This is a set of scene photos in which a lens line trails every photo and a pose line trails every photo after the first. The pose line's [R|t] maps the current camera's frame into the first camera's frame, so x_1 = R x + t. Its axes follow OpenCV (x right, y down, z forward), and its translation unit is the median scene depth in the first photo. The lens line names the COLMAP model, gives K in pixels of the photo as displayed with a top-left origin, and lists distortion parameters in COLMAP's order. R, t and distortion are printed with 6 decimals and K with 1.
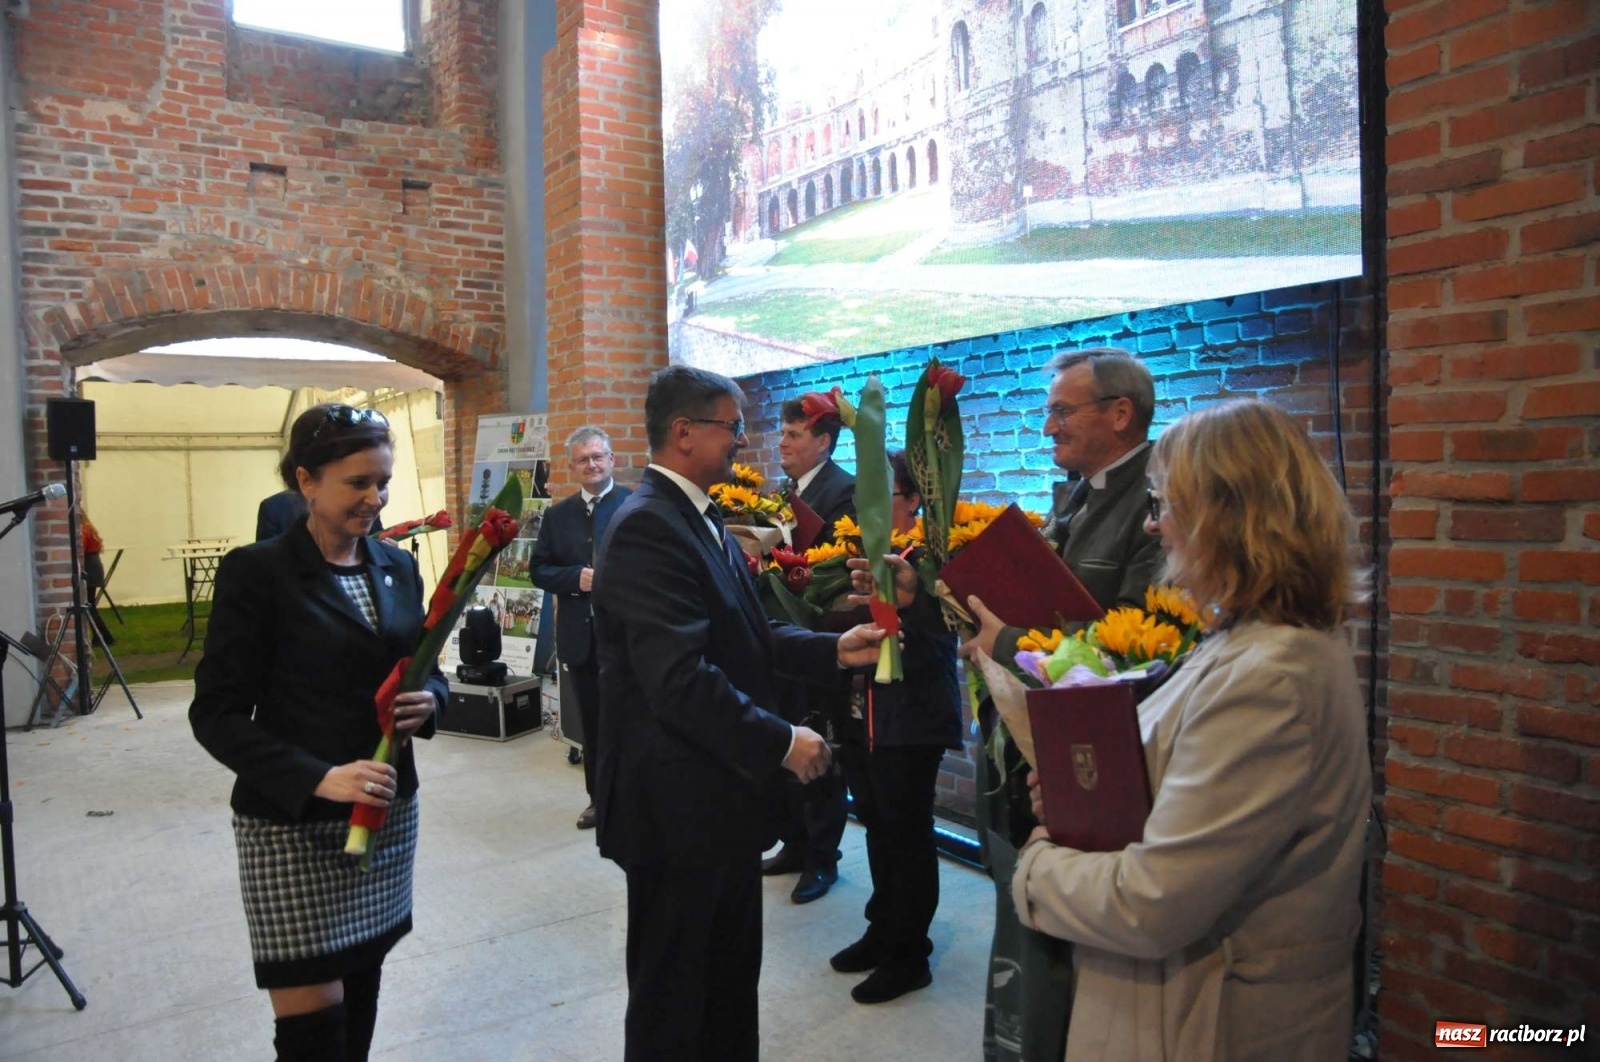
lens RADIAL K [[1122.4, 0, 783.5], [0, 1122.4, 536.8], [0, 0, 1]] dist [-0.096038, 0.073762]
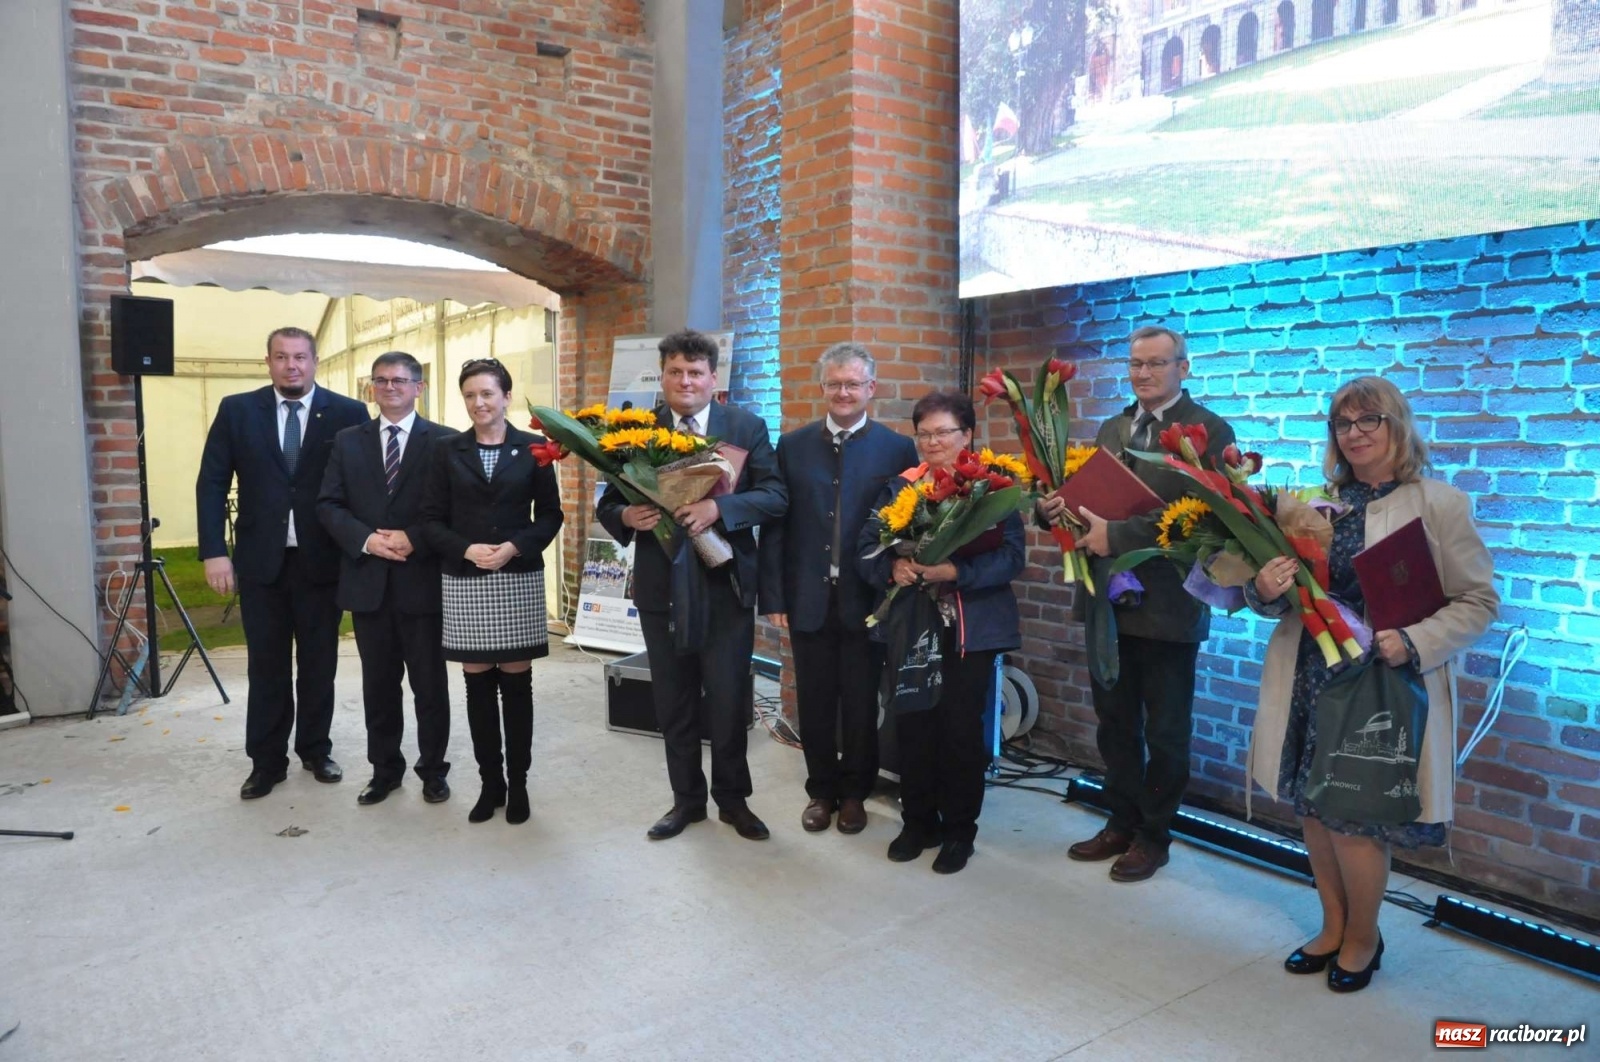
lens RADIAL K [[1137.1, 0, 795.3], [0, 1137.1, 536.9], [0, 0, 1]] dist [-0.102000, 0.083272]
pose [[0.999392, 0.021194, 0.027680, -0.234103], [-0.022415, 0.998755, 0.044573, -0.000180], [-0.026701, -0.045166, 0.998623, 0.215830]]
